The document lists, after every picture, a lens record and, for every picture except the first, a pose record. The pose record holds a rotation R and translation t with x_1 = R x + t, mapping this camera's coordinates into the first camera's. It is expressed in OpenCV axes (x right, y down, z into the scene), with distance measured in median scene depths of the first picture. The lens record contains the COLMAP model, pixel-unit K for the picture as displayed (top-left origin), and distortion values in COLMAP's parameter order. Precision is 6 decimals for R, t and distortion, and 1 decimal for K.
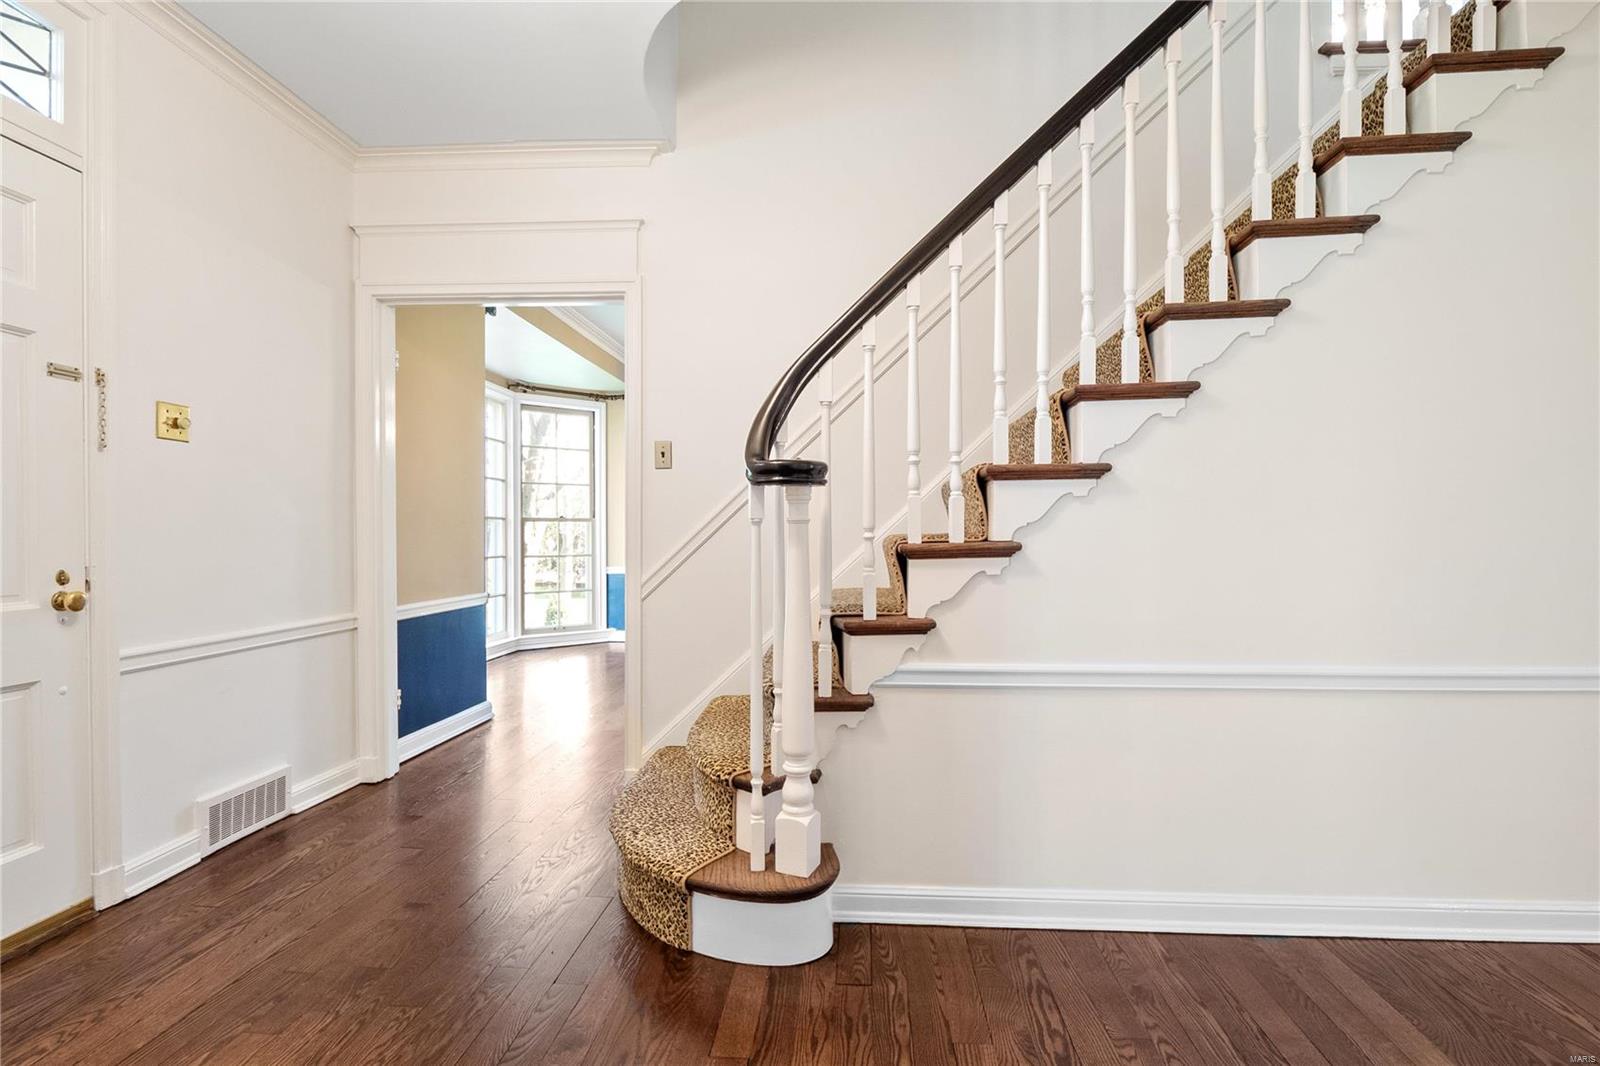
lens RADIAL K [[759.2, 0, 799.7], [0, 759.2, 516.4], [0, 0, 1]] dist [-0.000934, -0.000213]
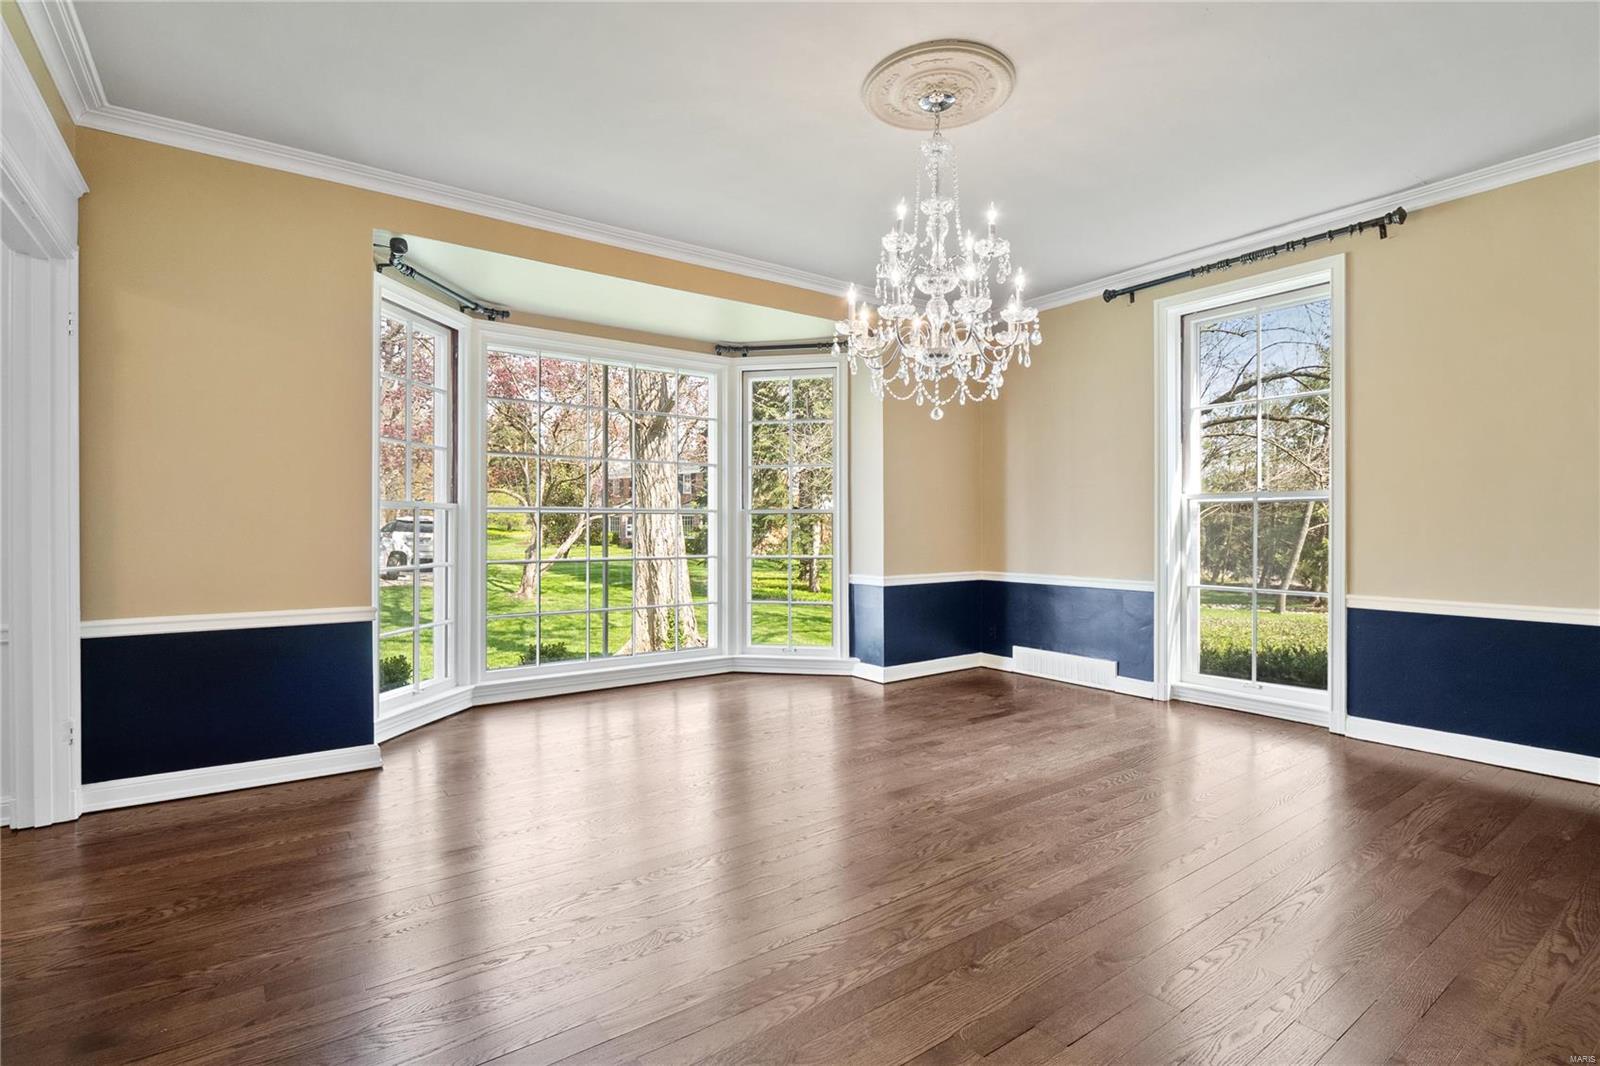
lens RADIAL K [[759.2, 0, 799.7], [0, 759.2, 516.4], [0, 0, 1]] dist [-0.000934, -0.000213]
pose [[0.653826, 0.005410, -0.756626, 0.612724], [0.005819, 0.999909, 0.012178, -0.003497], [0.756623, -0.012365, 0.653735, 1.045847]]
